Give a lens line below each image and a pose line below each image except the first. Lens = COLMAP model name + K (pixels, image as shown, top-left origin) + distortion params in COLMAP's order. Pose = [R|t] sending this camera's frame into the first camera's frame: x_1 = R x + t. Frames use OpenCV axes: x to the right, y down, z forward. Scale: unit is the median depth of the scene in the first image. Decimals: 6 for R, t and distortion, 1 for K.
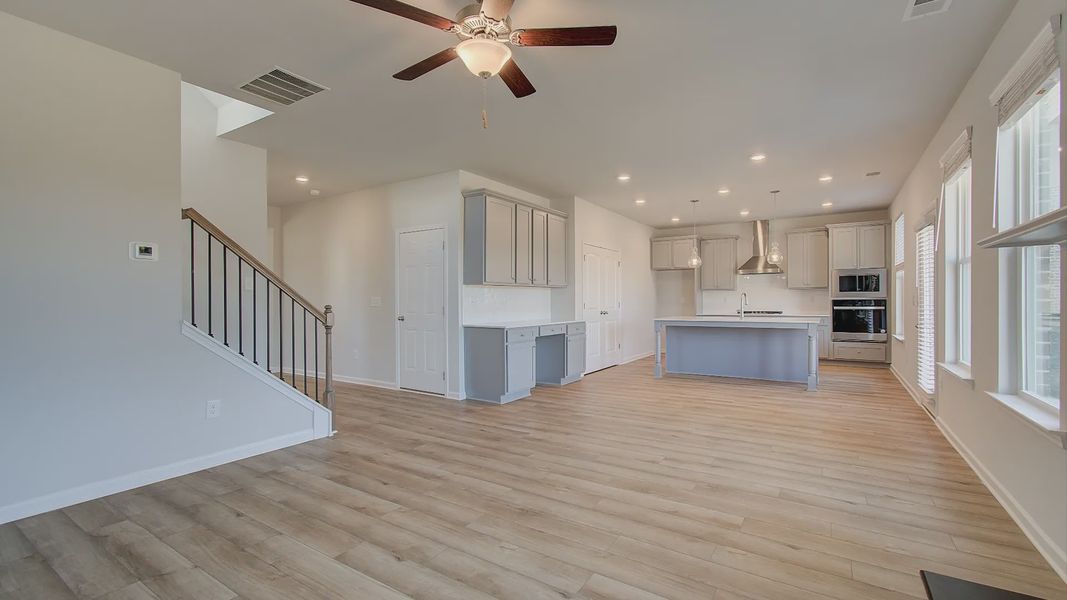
lens RADIAL K [[462.7, 0, 551.3], [0, 462.7, 296.2], [0, 0, 1]] dist [-0.001212, 0.000771]
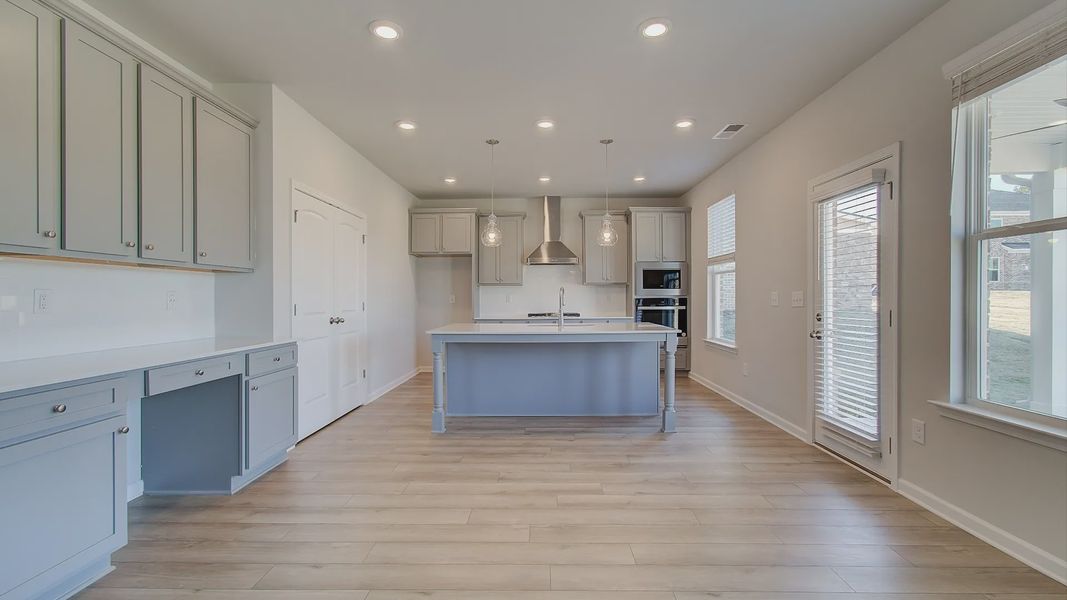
lens RADIAL K [[462.7, 0, 542.3], [0, 462.7, 302.3], [0, 0, 1]] dist [-0.001212, 0.000771]
pose [[0.860246, -0.002834, 0.509871, 0.041651], [-0.005795, 0.999866, 0.015336, 0.003401], [-0.509846, -0.016147, 0.860114, 0.384112]]
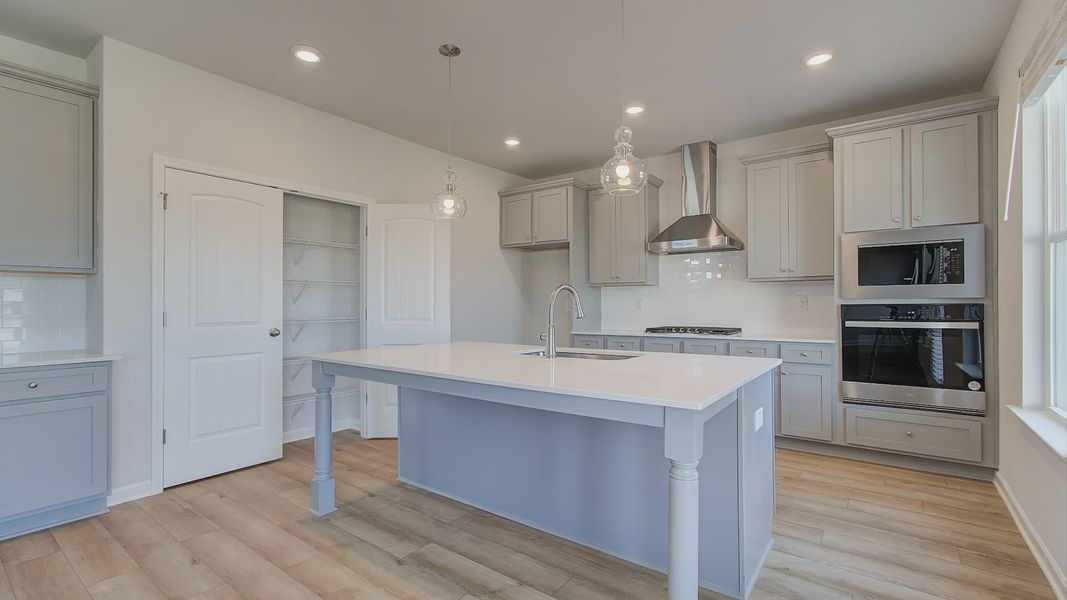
lens RADIAL K [[481.1, 0, 524.2], [0, 481.1, 298.2], [0, 0, 1]] dist [0.000746, 0.001284]
pose [[0.994584, 0.000930, -0.103936, 0.382515], [-0.001343, 0.999991, -0.003902, 0.004326], [0.103932, 0.004020, 0.994576, 0.556123]]
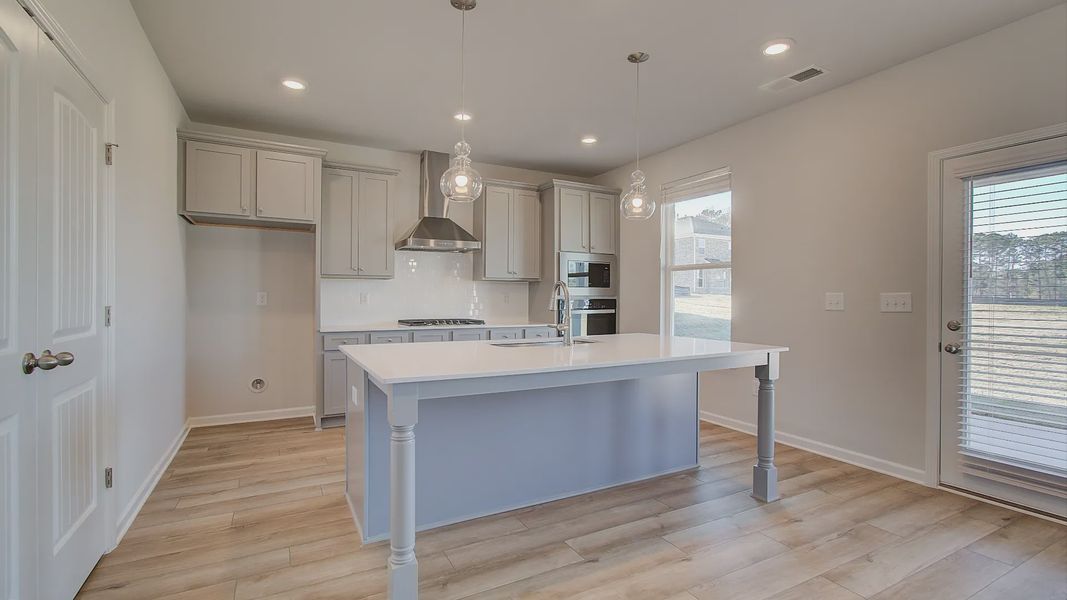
lens RADIAL K [[481.1, 0, 548.2], [0, 481.1, 293.2], [0, 0, 1]] dist [0.000746, 0.001284]
pose [[0.492823, 0.014359, 0.870011, 0.031932], [-0.011348, 0.999885, -0.010074, 0.006567], [-0.870056, -0.004908, 0.492929, 0.712147]]
